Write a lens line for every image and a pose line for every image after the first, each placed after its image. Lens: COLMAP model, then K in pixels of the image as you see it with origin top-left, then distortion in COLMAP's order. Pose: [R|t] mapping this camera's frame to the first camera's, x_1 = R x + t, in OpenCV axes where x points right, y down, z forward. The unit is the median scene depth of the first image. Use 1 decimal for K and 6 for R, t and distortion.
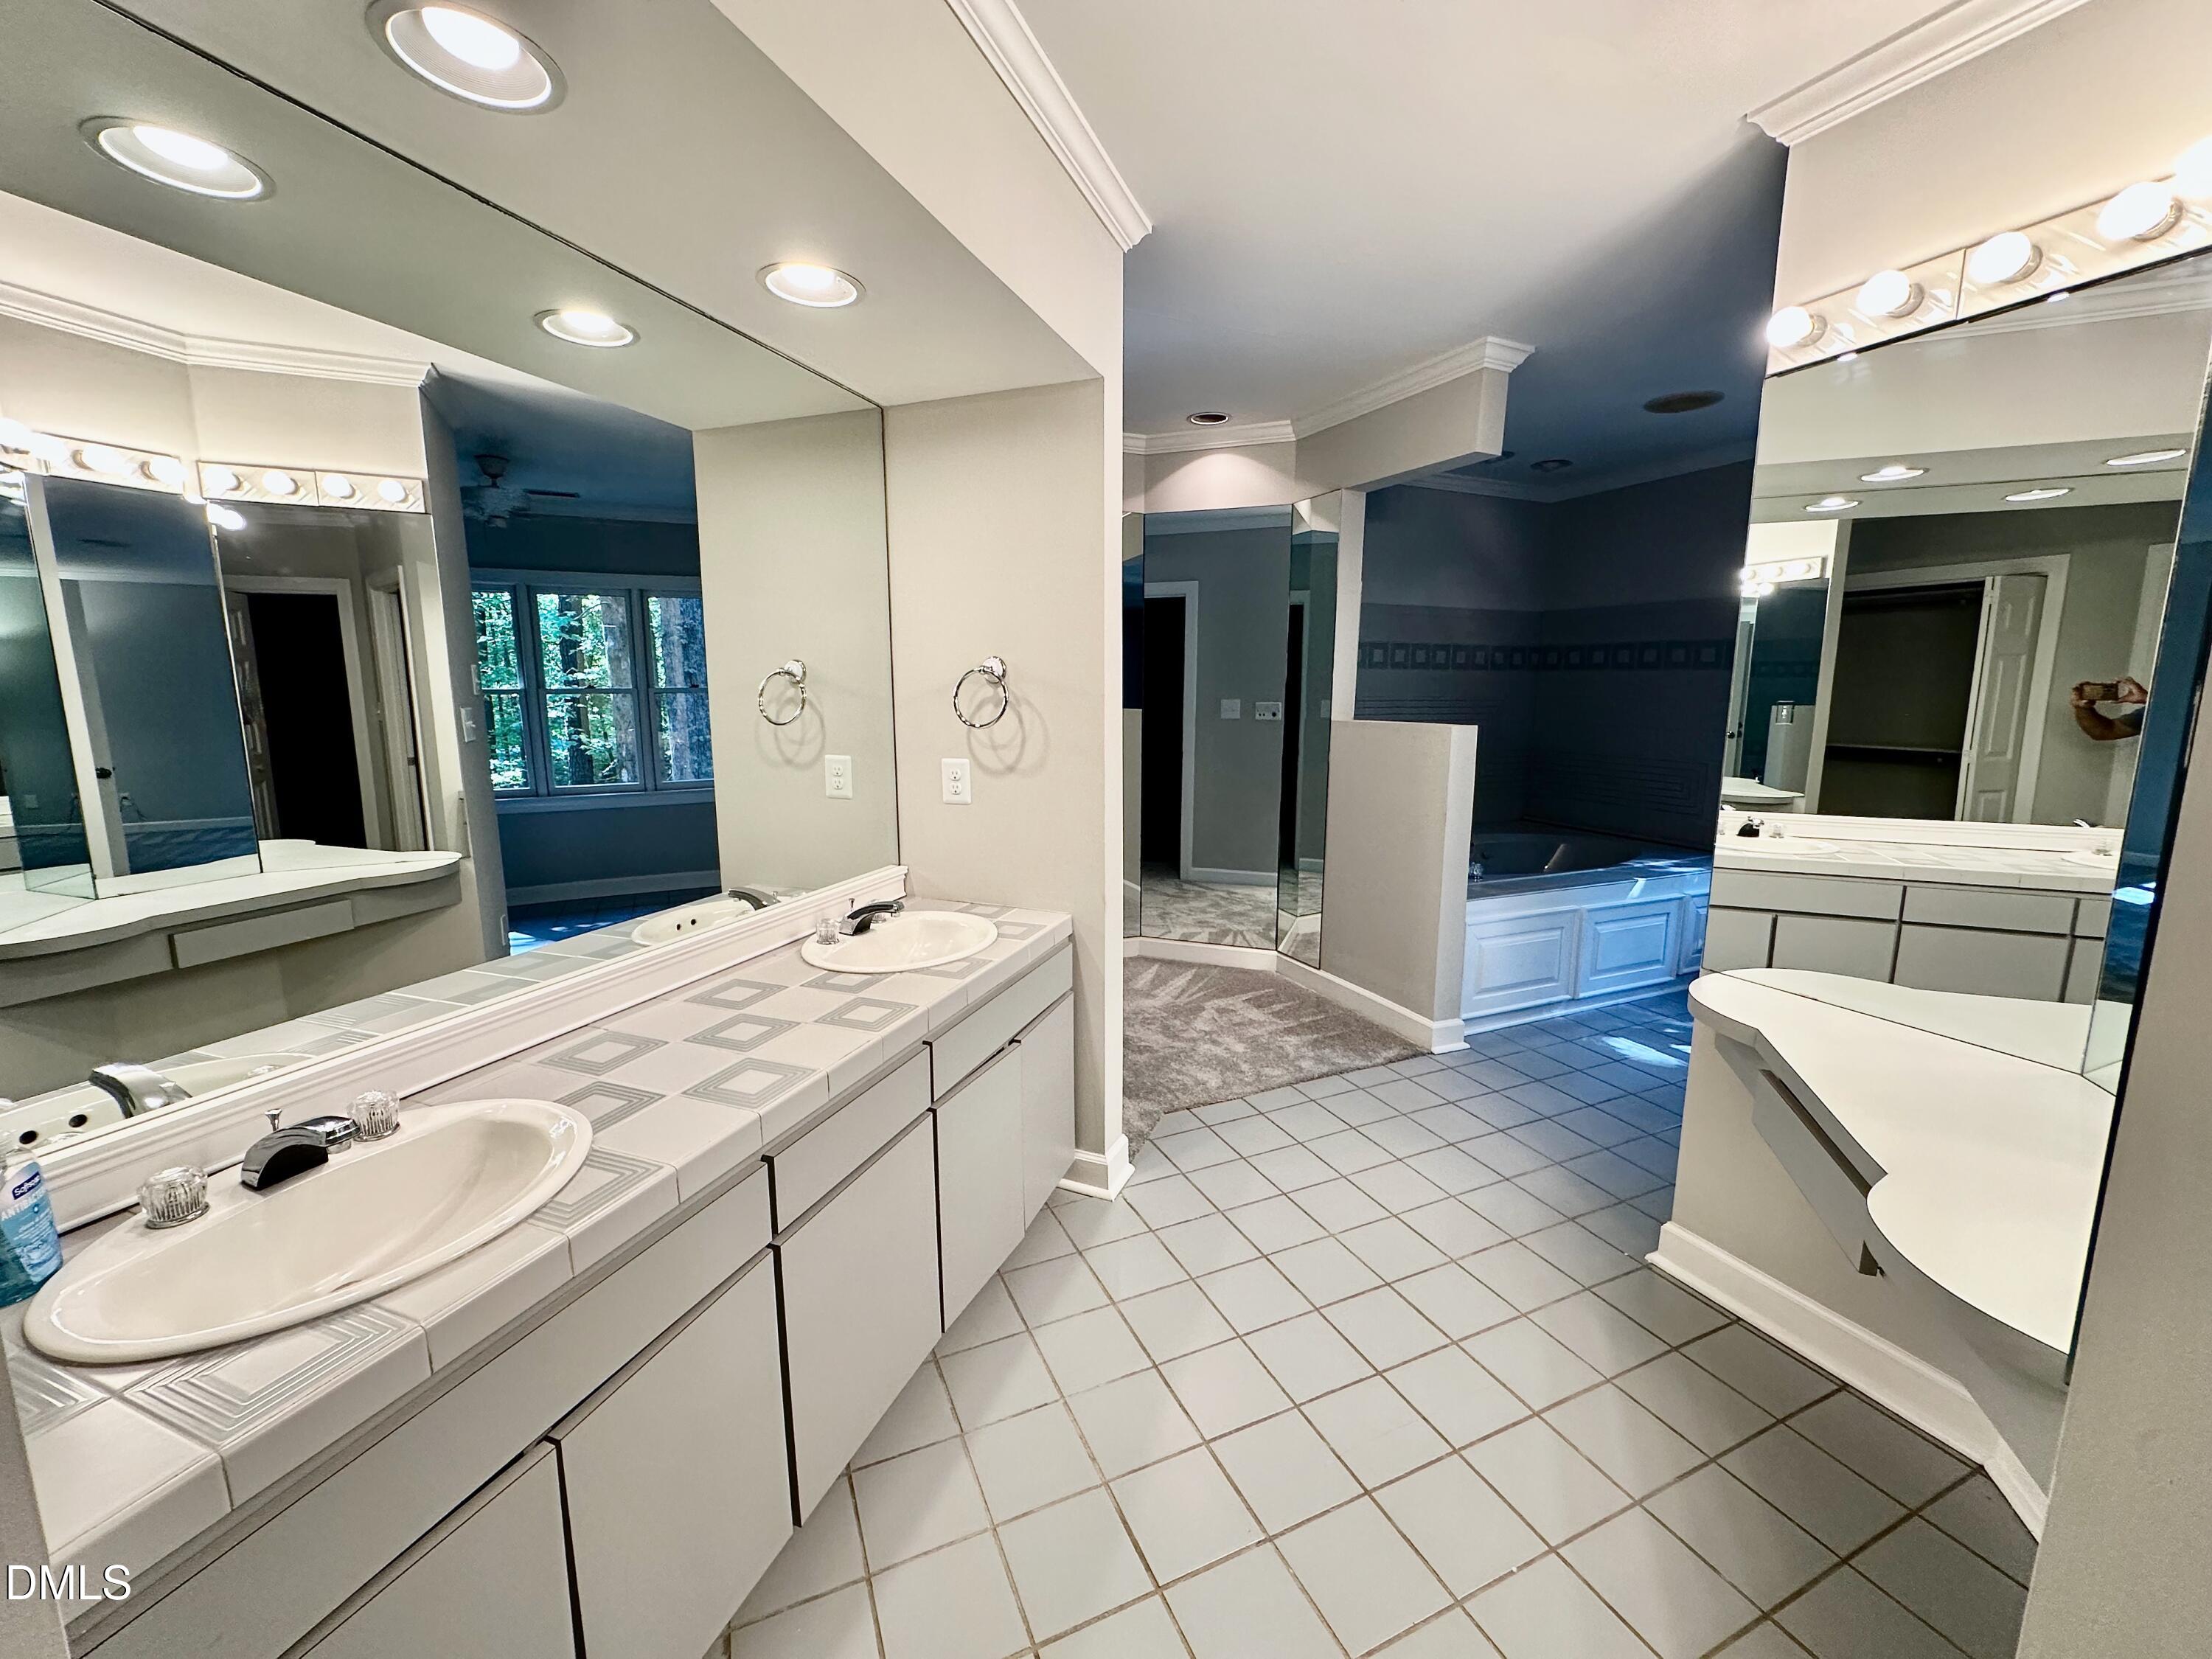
lens RADIAL K [[886.9, 0, 1101.7], [0, 886.9, 822.9], [0, 0, 1]] dist [-0.000277, -0.000323]
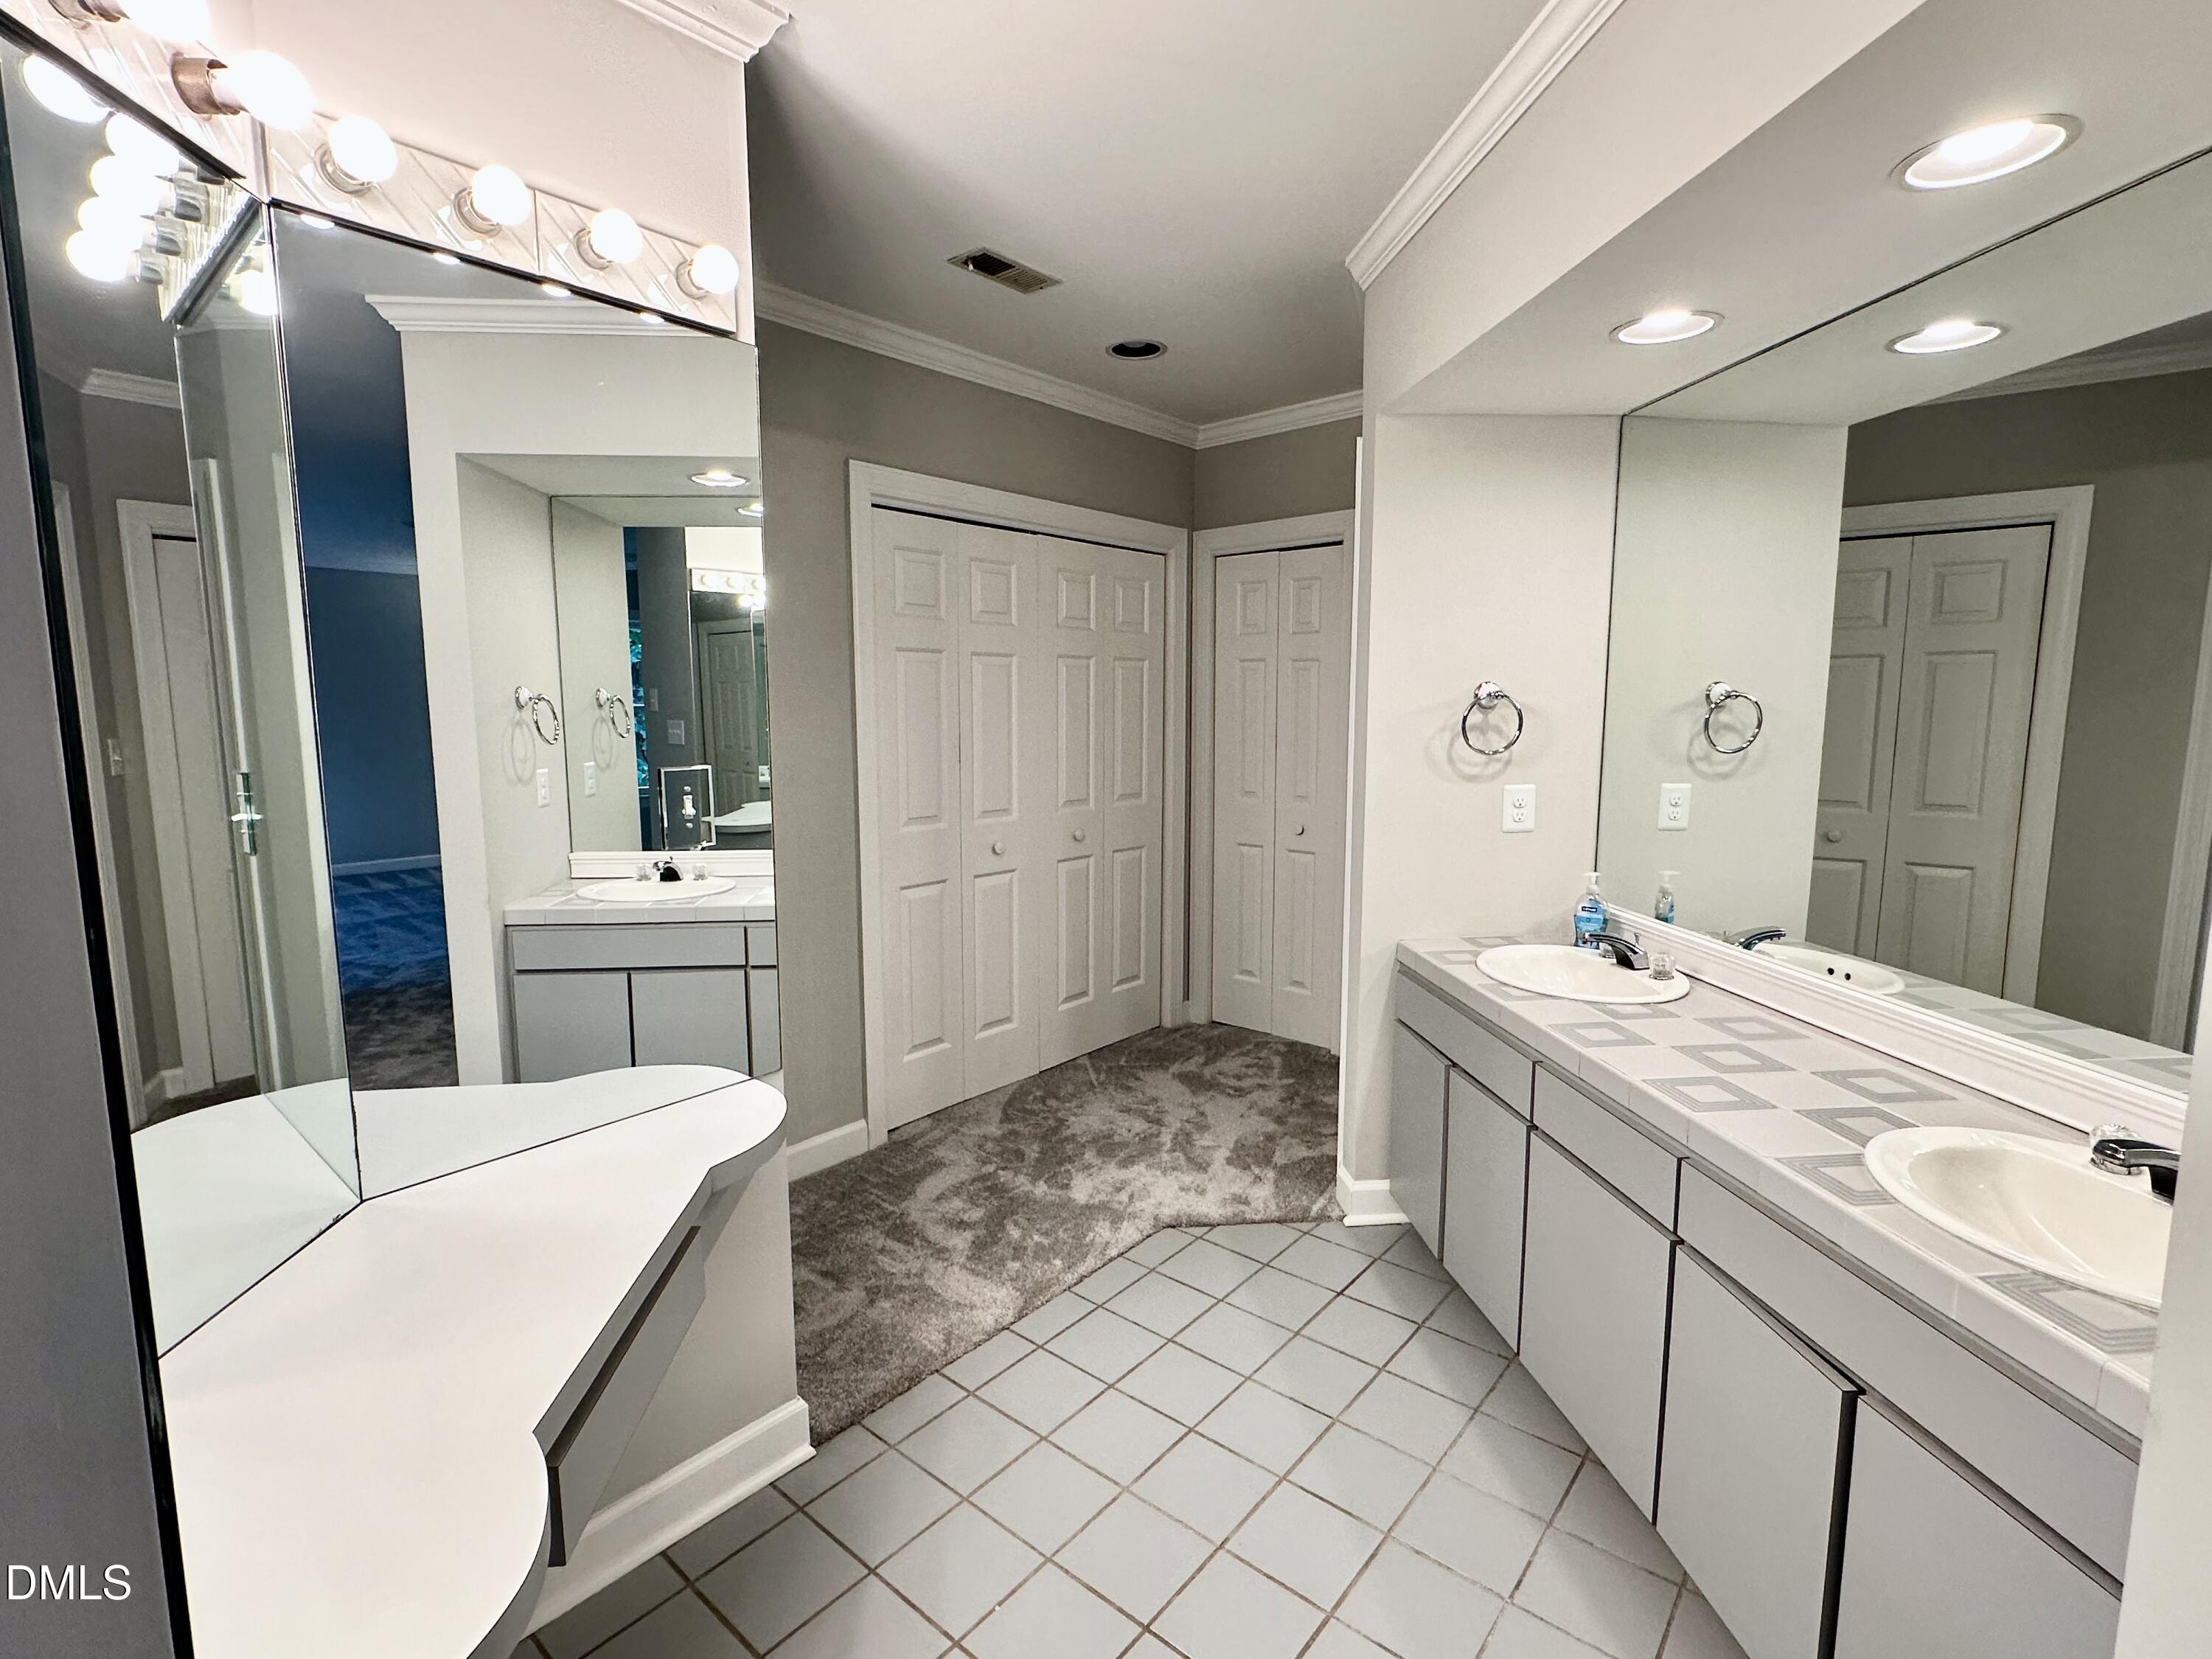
lens RADIAL K [[1024.3, 0, 1104.6], [0, 1024.3, 829.5], [0, 0, 1]] dist [-0.001686, -0.000035]
pose [[-0.902045, 0.056467, -0.427932, 0.732357], [-0.064899, 0.962394, 0.263793, -0.278287], [0.426734, 0.265726, -0.864458, 1.659815]]
